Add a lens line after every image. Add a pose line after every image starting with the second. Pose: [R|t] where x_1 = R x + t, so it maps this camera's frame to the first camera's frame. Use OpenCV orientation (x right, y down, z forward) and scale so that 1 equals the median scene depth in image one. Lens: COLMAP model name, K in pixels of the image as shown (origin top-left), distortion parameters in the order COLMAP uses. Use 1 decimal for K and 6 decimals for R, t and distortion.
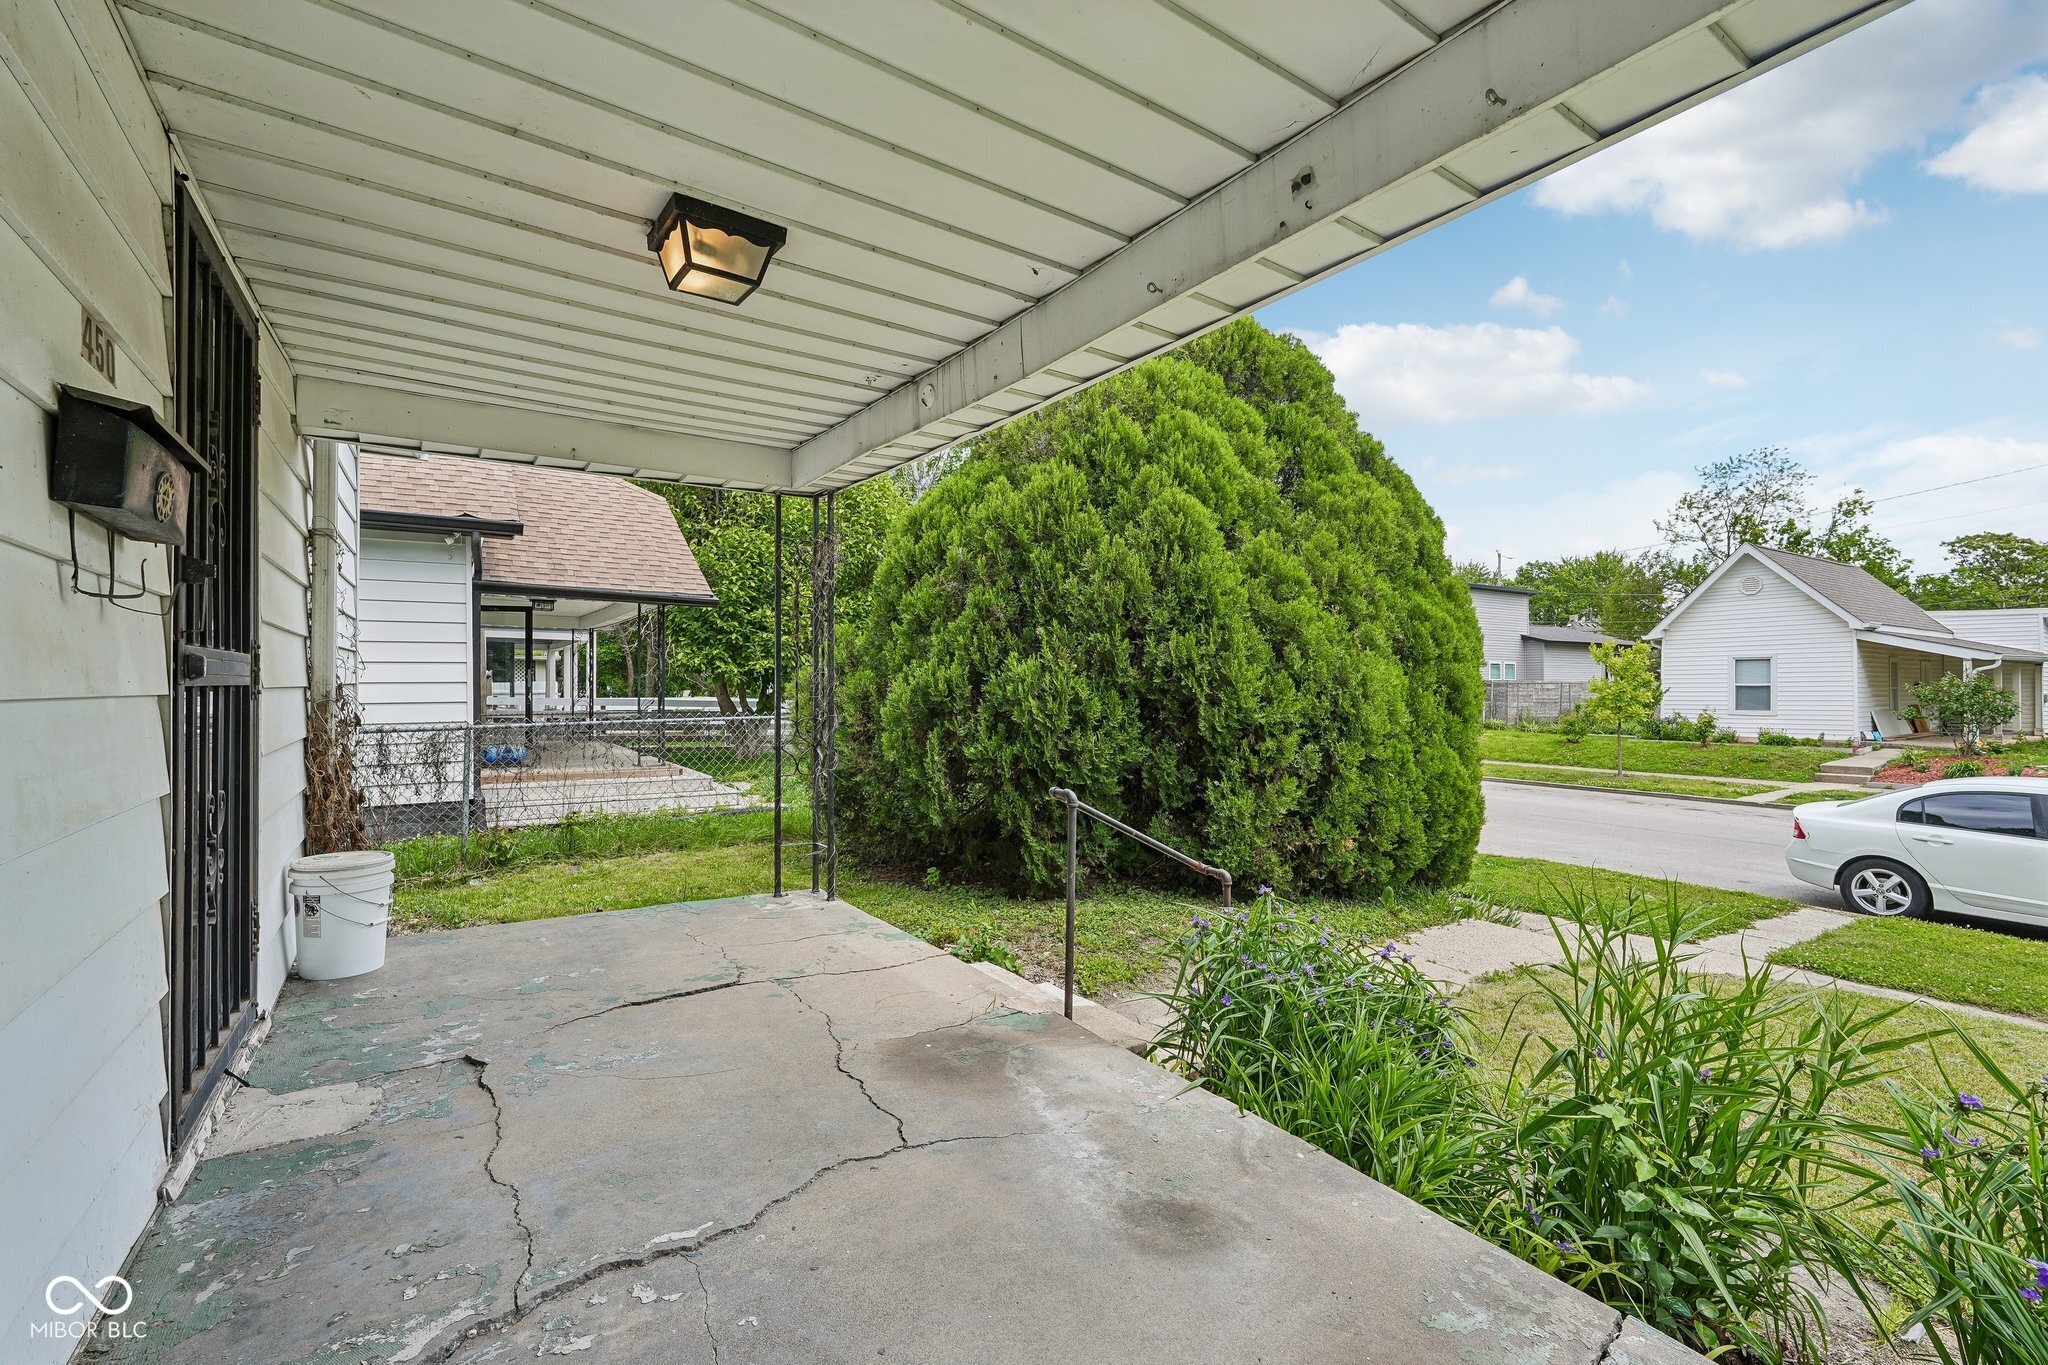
lens RADIAL K [[912.2, 0, 1029.7], [0, 912.2, 680.2], [0, 0, 1]] dist [-0.001491, 0.000303]
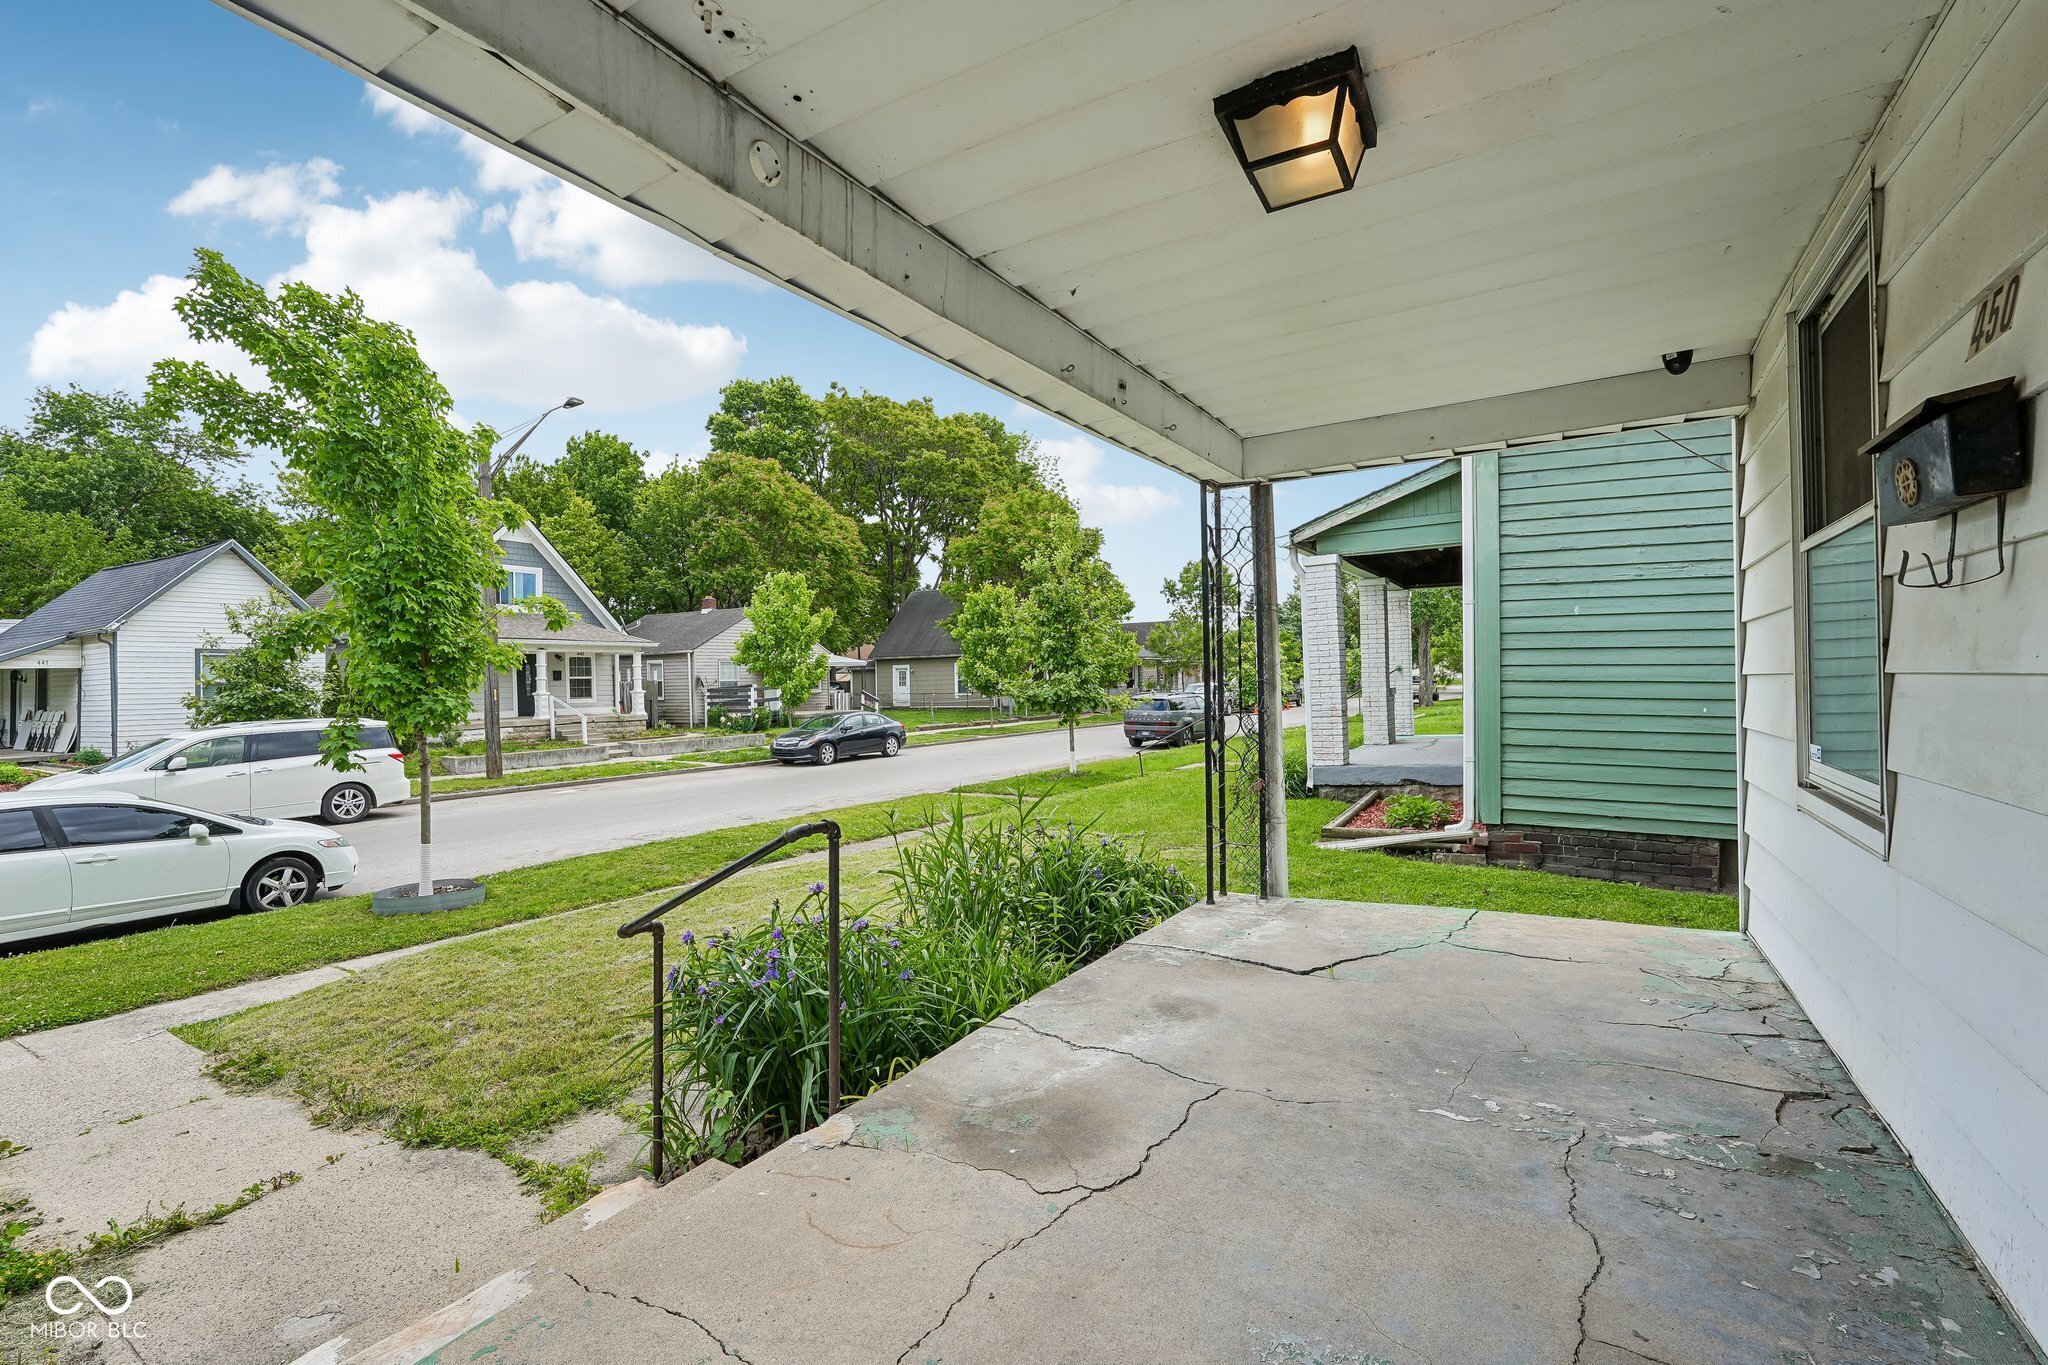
lens RADIAL K [[912.2, 0, 1029.7], [0, 912.2, 680.2], [0, 0, 1]] dist [-0.001491, 0.000303]
pose [[-0.434043, 0.006311, 0.900870, -1.063419], [0.014447, 0.999896, -0.000044, 0.007574], [-0.900776, 0.012996, -0.434089, 1.728768]]
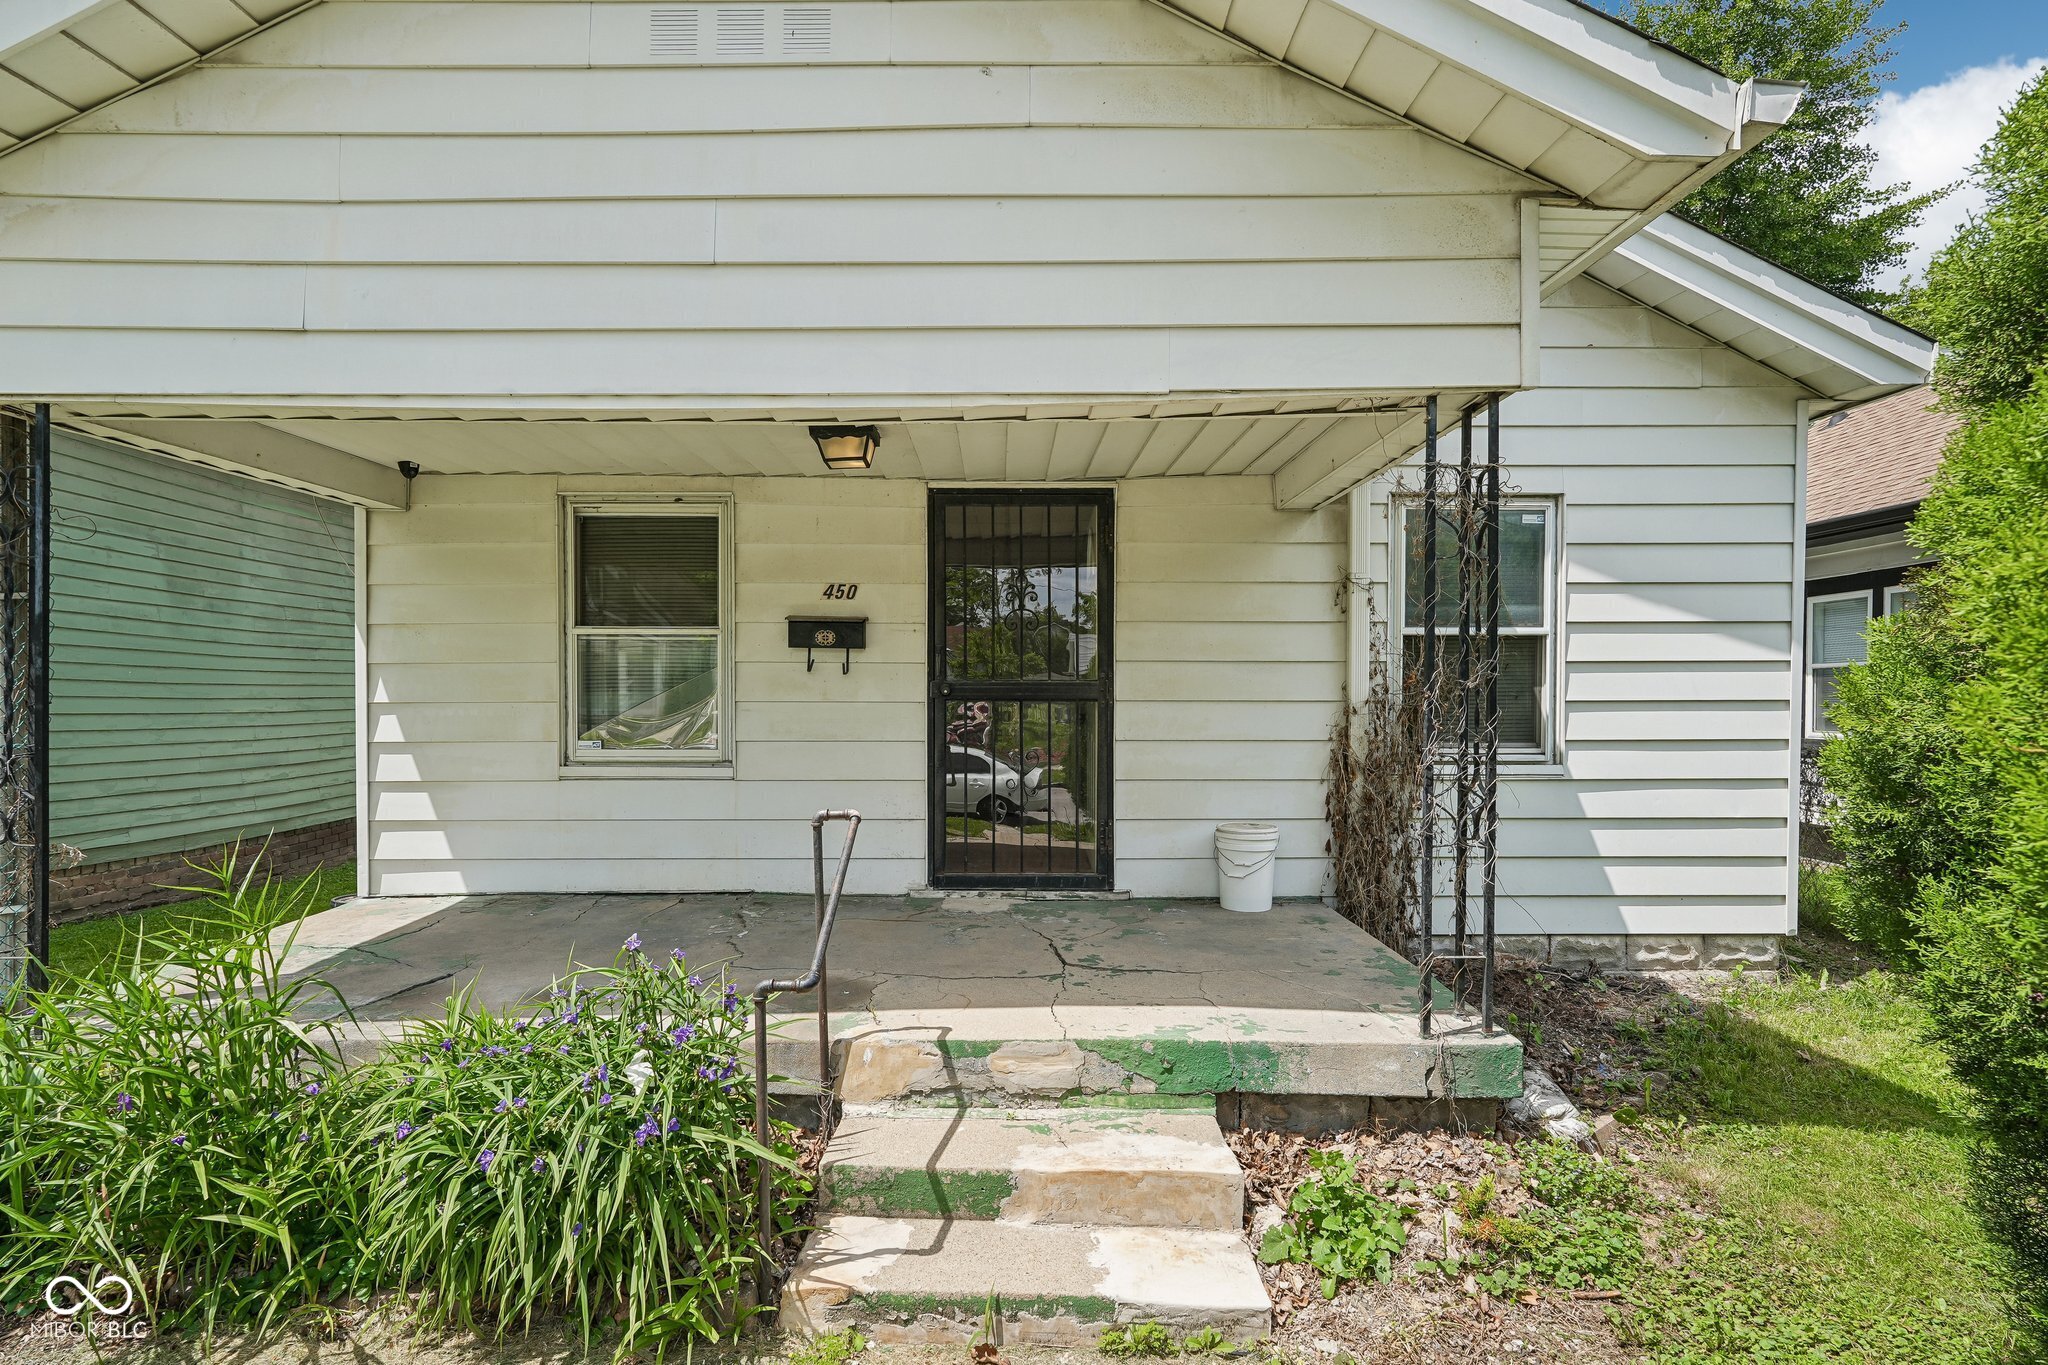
lens RADIAL K [[1069.8, 0, 1016.6], [0, 1069.8, 709.6], [0, 0, 1]] dist [-0.000518, -0.000107]
pose [[-0.556563, 0.006972, -0.830776, 1.276852], [0.001816, 0.999973, 0.007175, 0.016226], [0.830804, 0.002485, -0.556560, 2.627410]]
